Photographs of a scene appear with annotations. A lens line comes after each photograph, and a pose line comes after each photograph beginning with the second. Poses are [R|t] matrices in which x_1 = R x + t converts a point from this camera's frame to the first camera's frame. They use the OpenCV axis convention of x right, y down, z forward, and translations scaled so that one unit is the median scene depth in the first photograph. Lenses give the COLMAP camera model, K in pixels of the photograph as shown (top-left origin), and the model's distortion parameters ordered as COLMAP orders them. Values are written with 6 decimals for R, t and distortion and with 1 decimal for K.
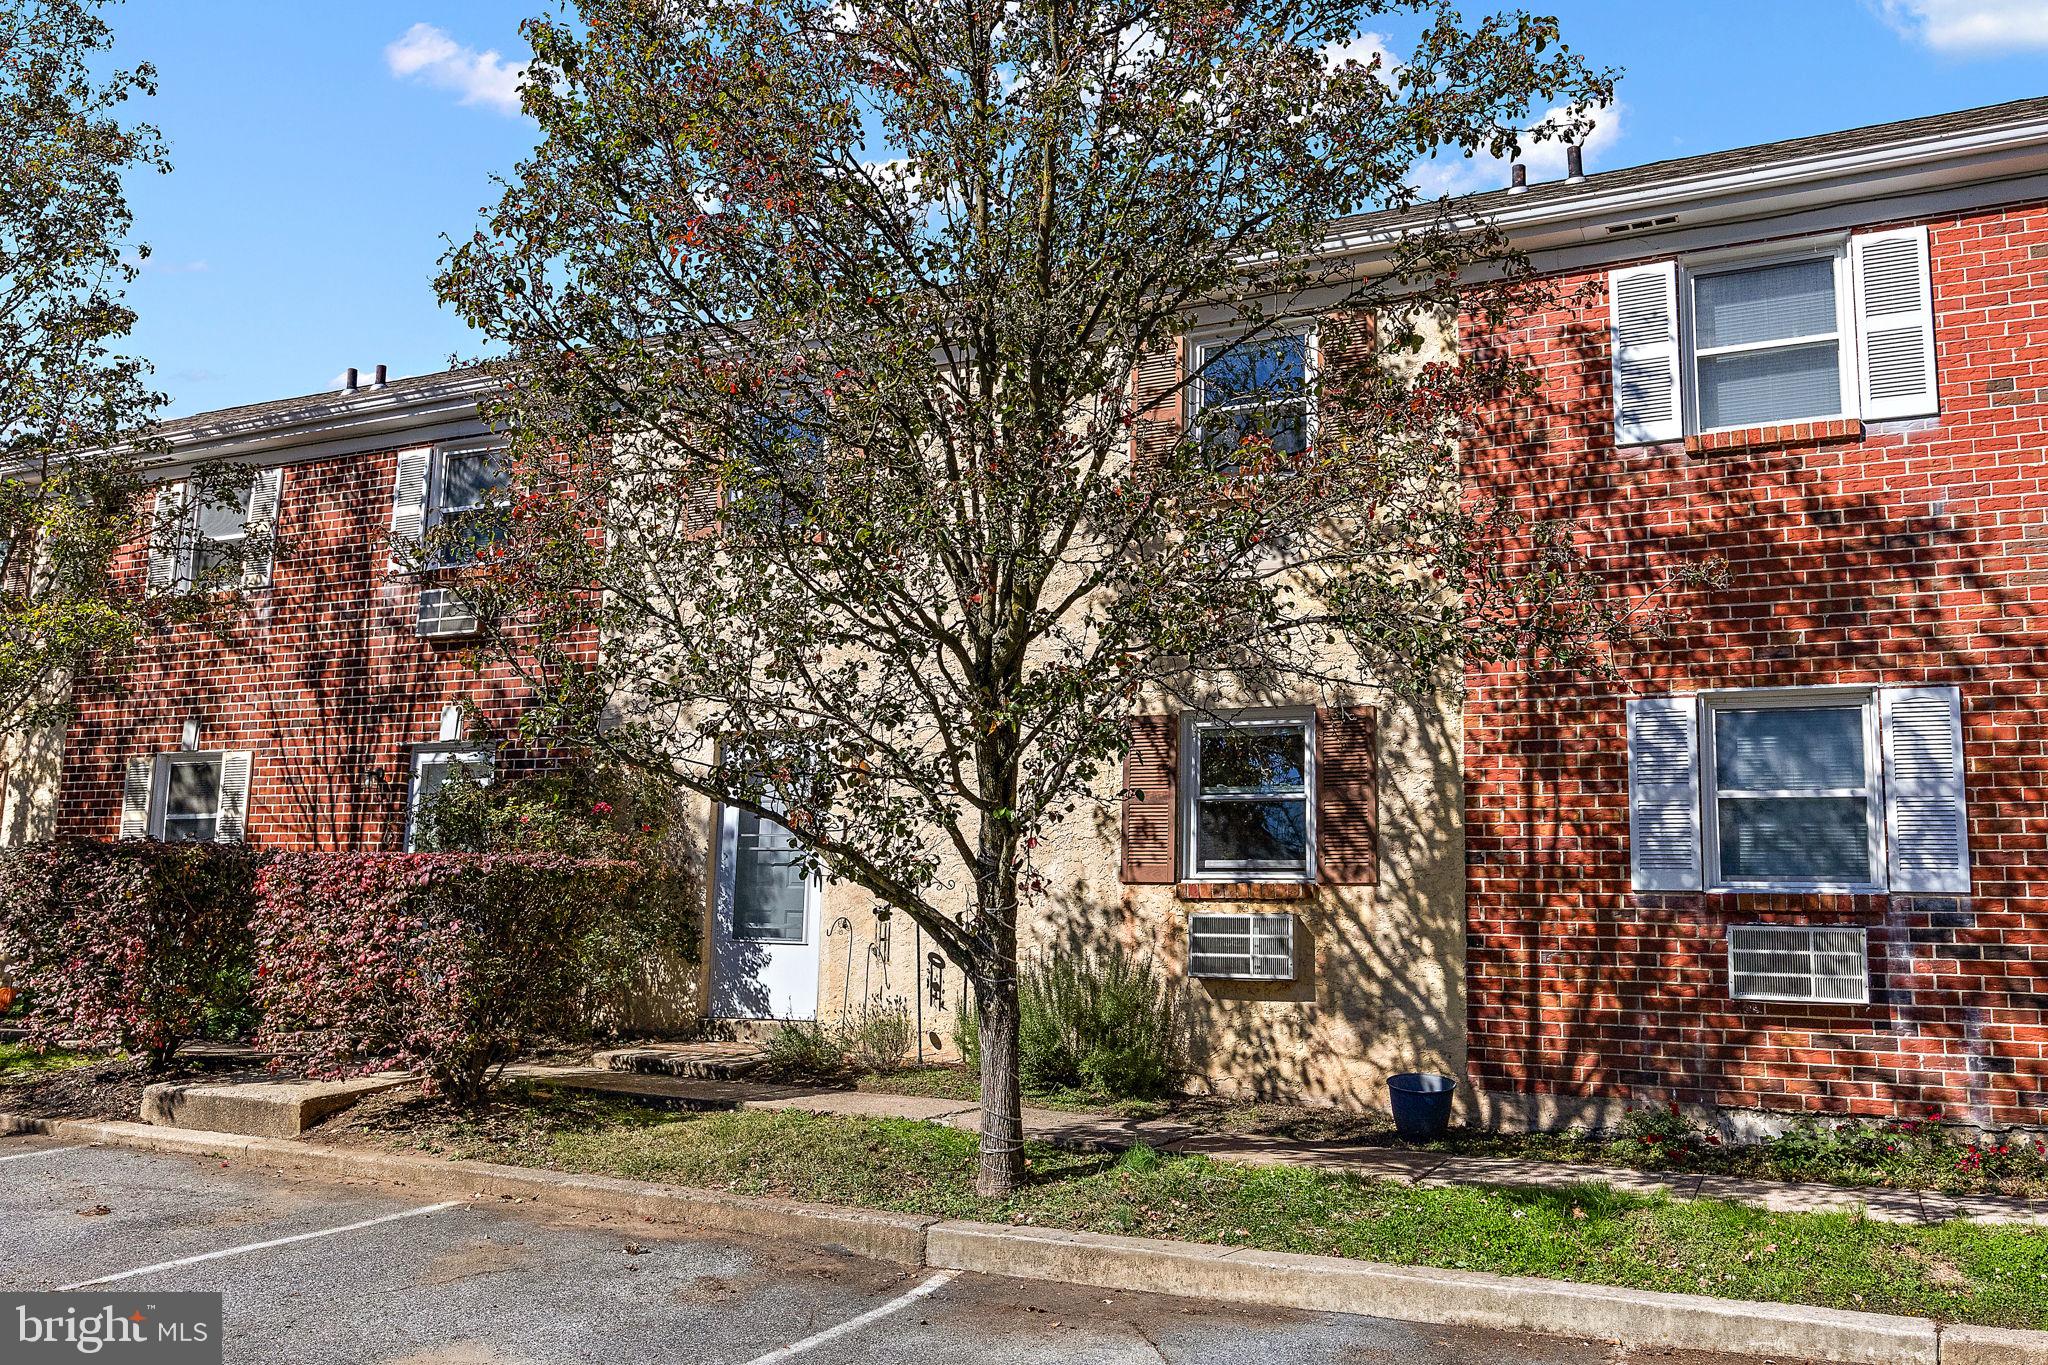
lens RADIAL K [[1562.6, 0, 1063.7], [0, 1562.6, 693.9], [0, 0, 1]] dist [0.007212, -0.004078]
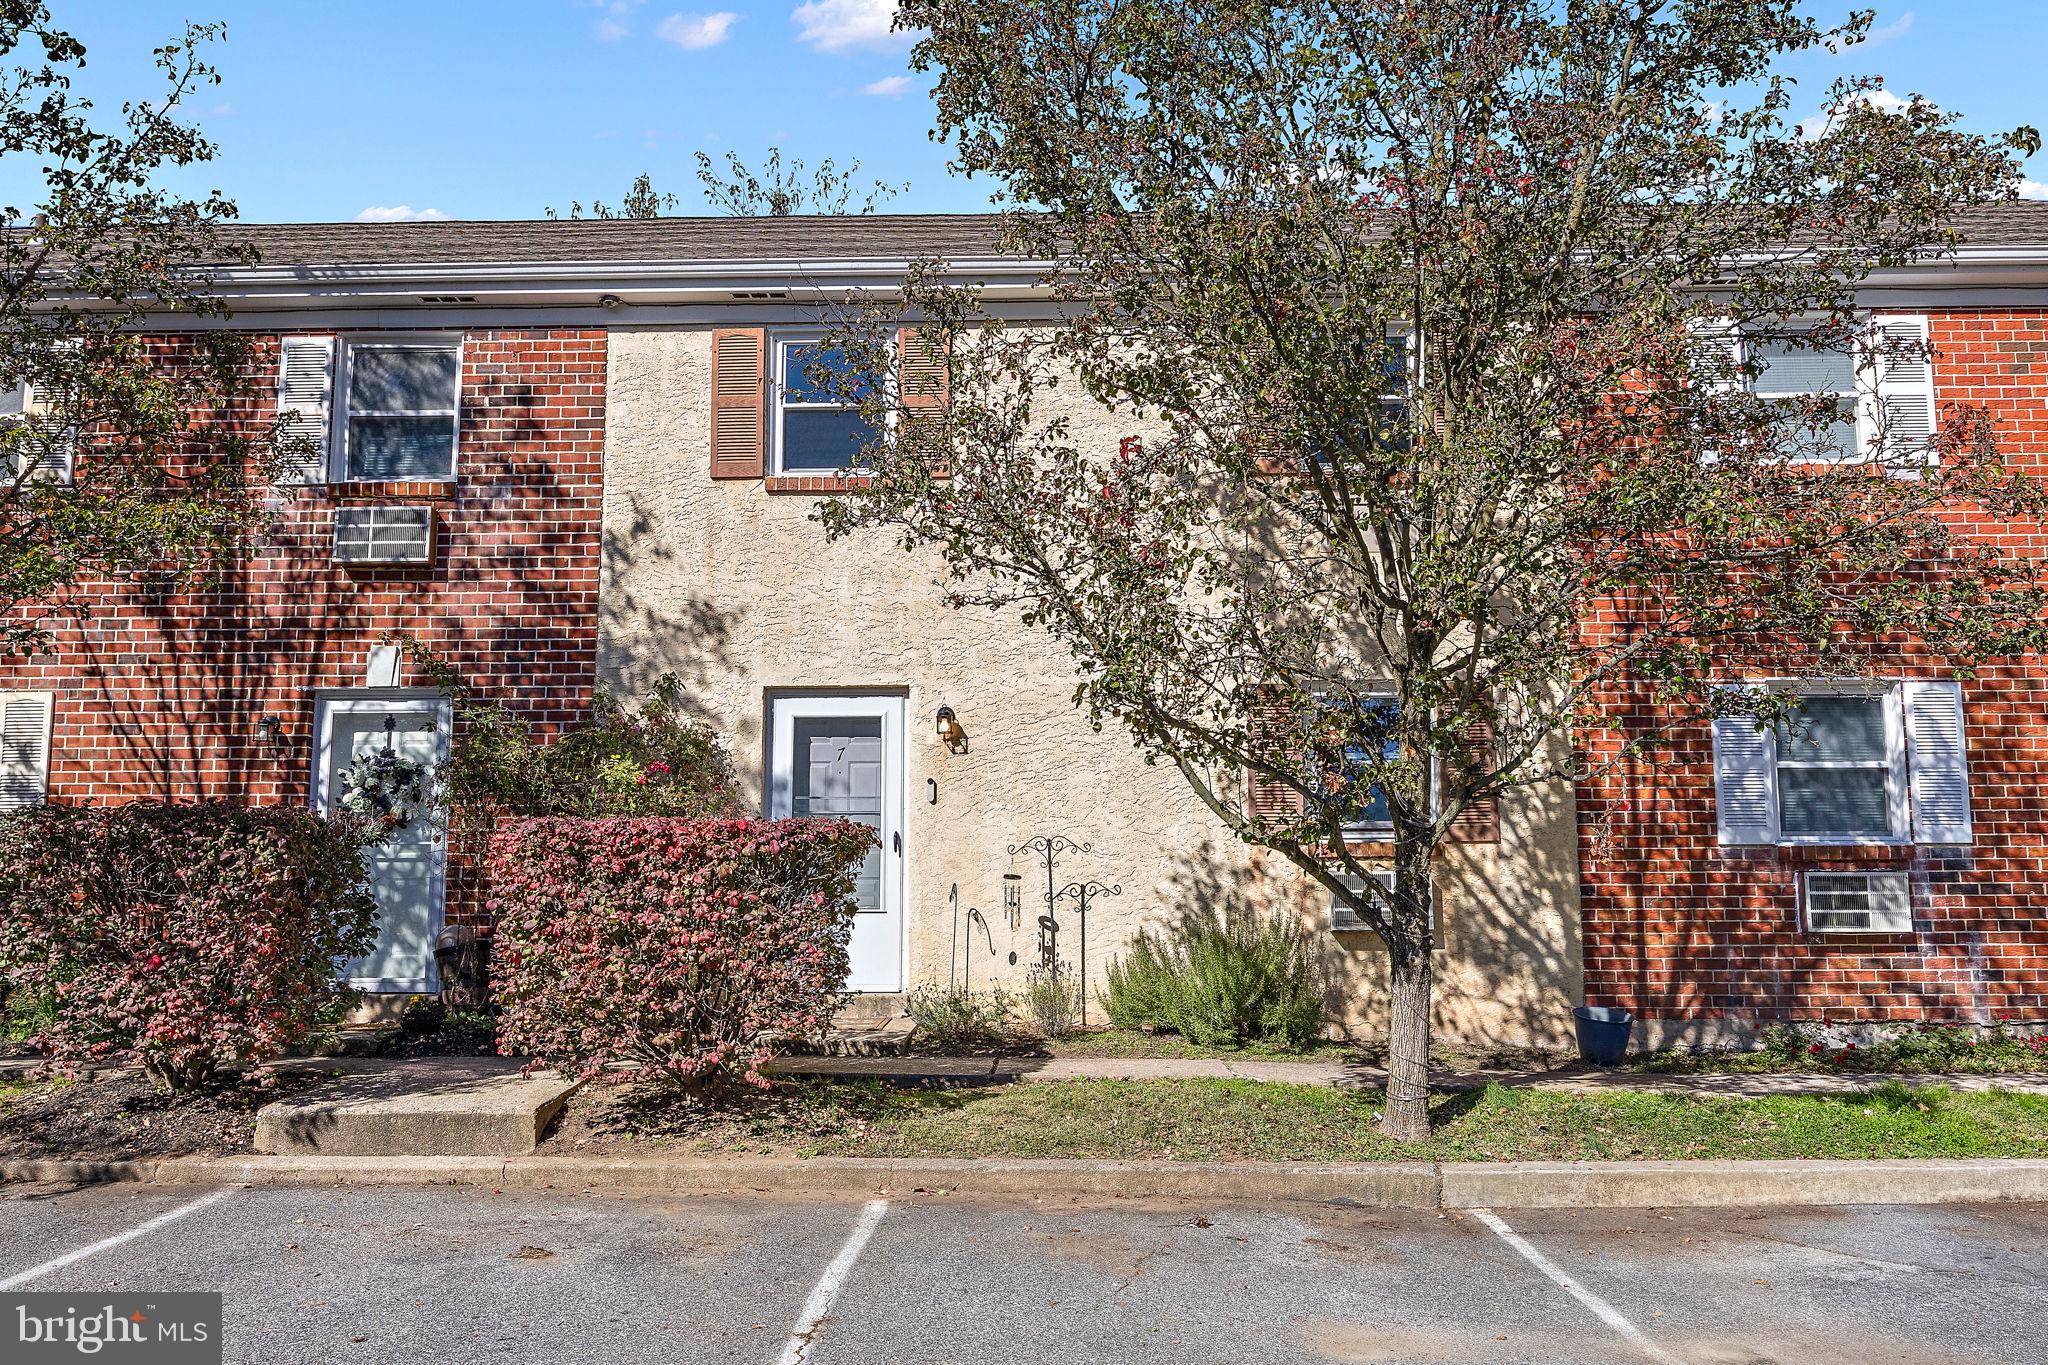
lens RADIAL K [[1562.6, 0, 1041.8], [0, 1562.6, 689.0], [0, 0, 1]] dist [0.007212, -0.004078]
pose [[0.917199, 0.028300, 0.397422, -0.548410], [-0.036240, 0.999265, 0.012480, 0.010587], [-0.396777, -0.025849, 0.917551, 0.110336]]
